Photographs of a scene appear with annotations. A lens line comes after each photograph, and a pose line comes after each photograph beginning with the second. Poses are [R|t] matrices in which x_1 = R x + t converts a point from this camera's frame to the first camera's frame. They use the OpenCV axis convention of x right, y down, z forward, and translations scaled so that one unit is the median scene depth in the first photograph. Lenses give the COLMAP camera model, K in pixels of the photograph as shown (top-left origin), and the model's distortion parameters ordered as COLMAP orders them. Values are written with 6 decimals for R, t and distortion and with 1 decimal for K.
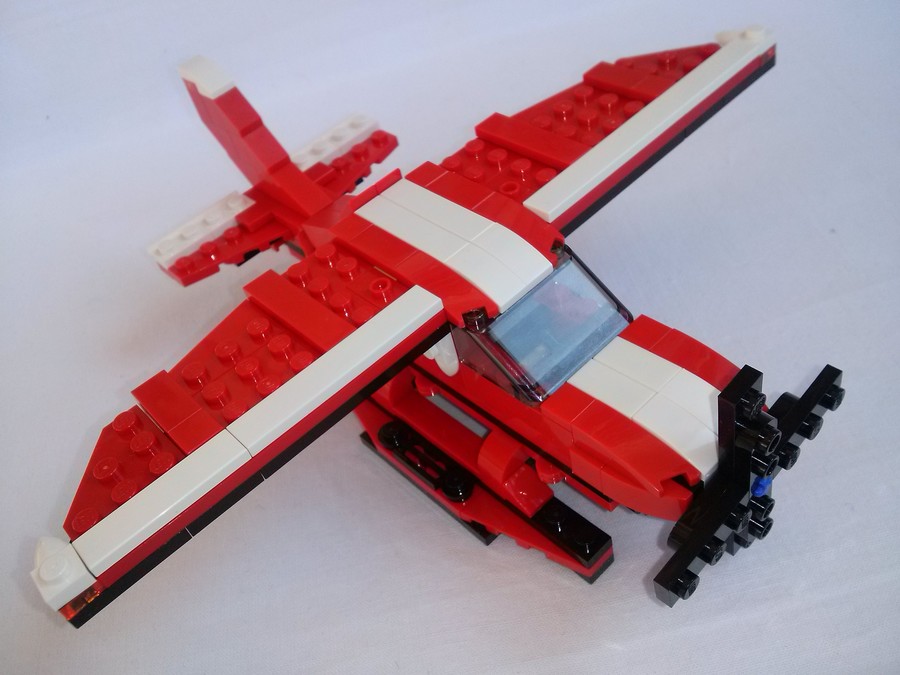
lens RADIAL K [[791.7, 0, 450.0], [0, 791.7, 337.5], [0, 0, 1]] dist [0.046285, -0.236415]
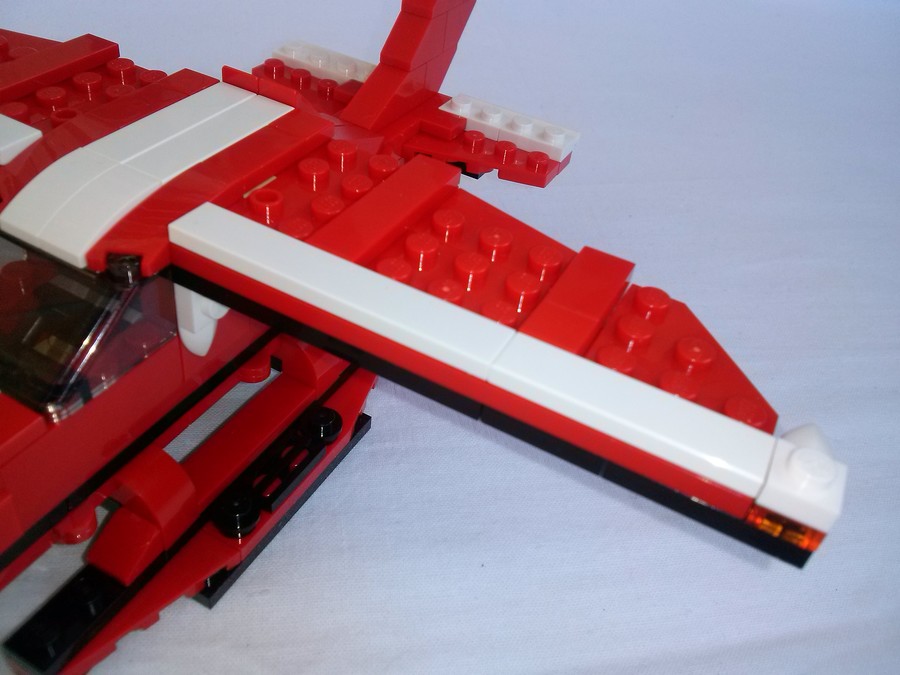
lens RADIAL K [[791.7, 0, 450.0], [0, 791.7, 337.5], [0, 0, 1]] dist [0.046285, -0.236415]
pose [[0.298966, 0.778316, -0.552126, 0.505698], [-0.798195, 0.521053, 0.302305, -0.398501], [0.522976, 0.350325, 0.777025, 0.563937]]
